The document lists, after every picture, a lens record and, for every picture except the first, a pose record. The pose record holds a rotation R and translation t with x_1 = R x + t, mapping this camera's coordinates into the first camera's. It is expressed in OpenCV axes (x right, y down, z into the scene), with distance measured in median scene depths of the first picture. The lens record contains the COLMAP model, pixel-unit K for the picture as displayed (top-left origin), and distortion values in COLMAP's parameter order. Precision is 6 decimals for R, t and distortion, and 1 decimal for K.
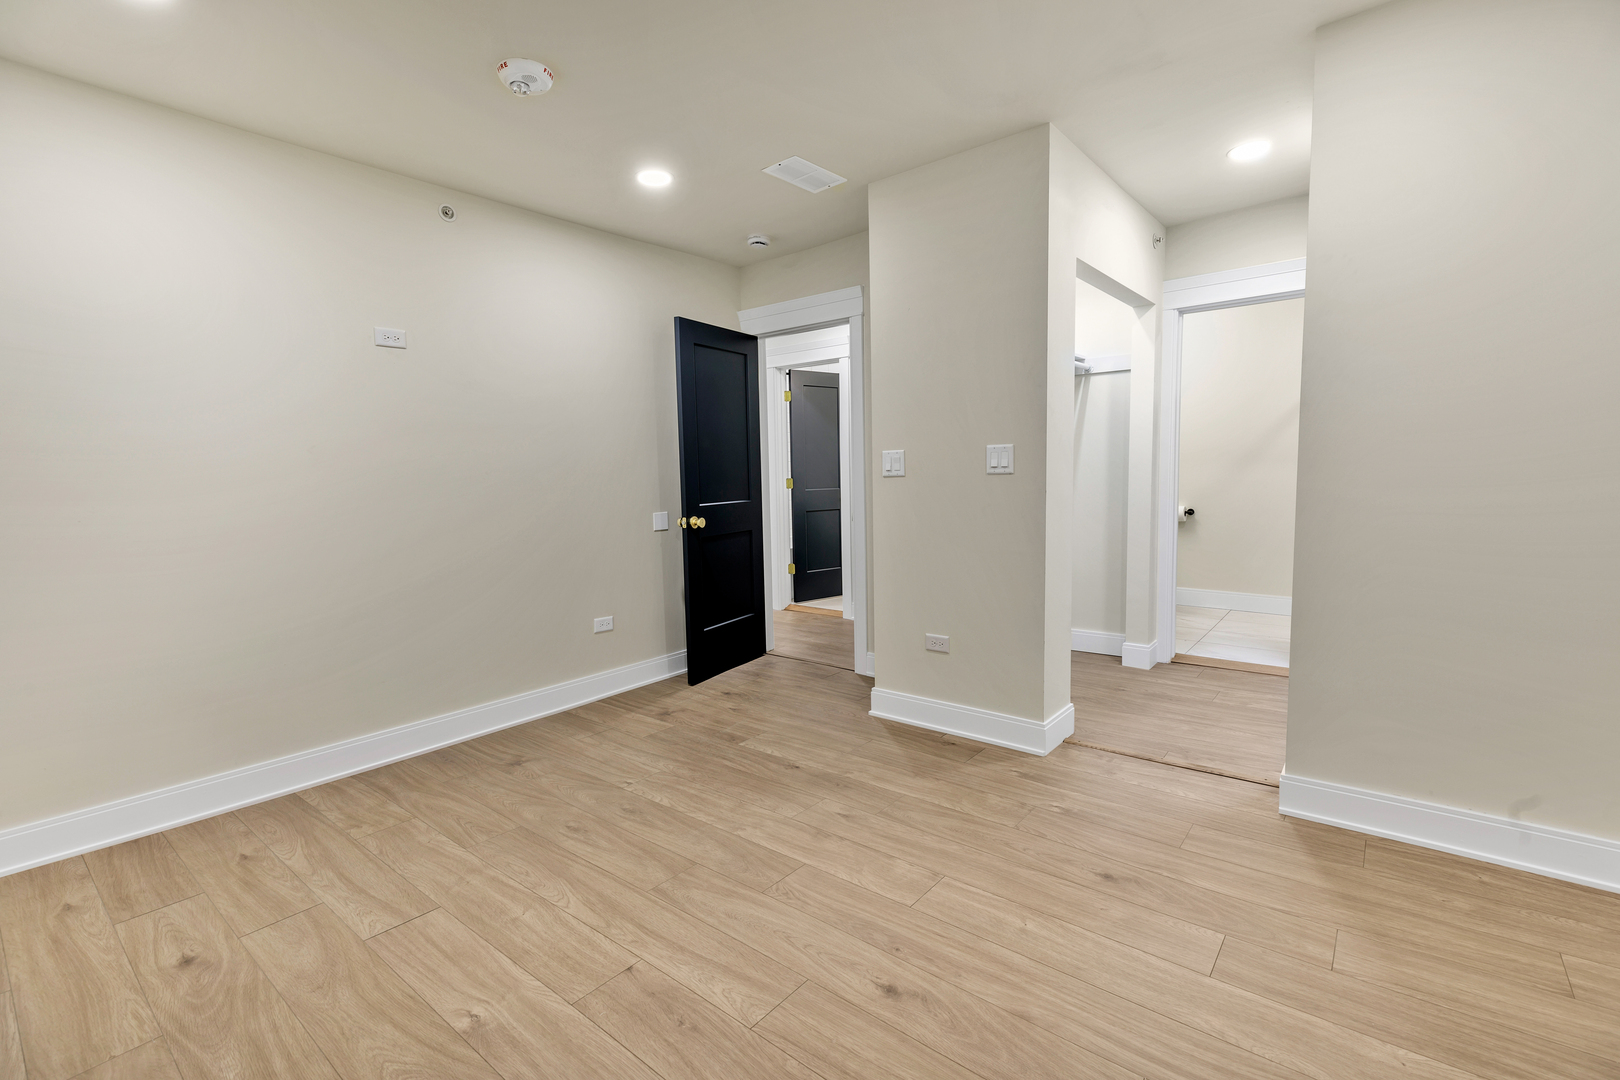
lens RADIAL K [[721.7, 0, 811.4], [0, 721.7, 540.7], [0, 0, 1]] dist [0.001723, 0.000485]
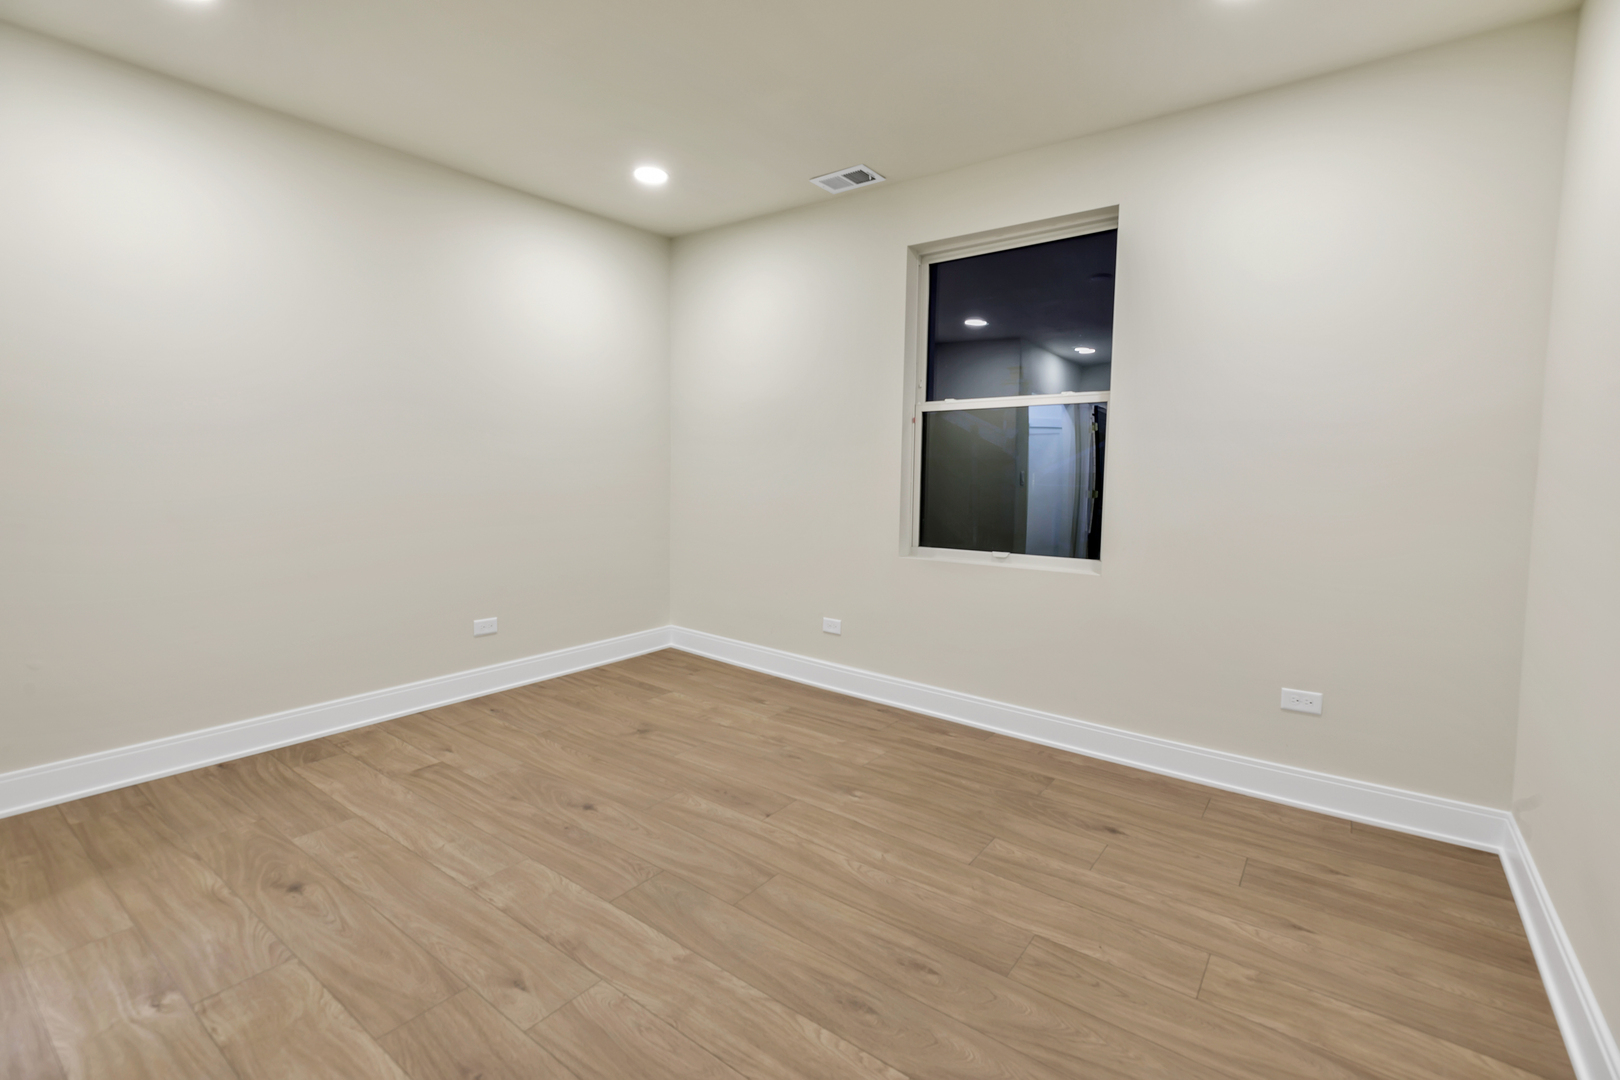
lens RADIAL K [[721.7, 0, 811.9], [0, 721.7, 542.5], [0, 0, 1]] dist [0.001723, 0.000485]
pose [[-0.998951, 0.013340, -0.043802, -0.244823], [0.004737, 0.981594, 0.190921, -0.166504], [0.045543, 0.190514, -0.980628, 1.970146]]
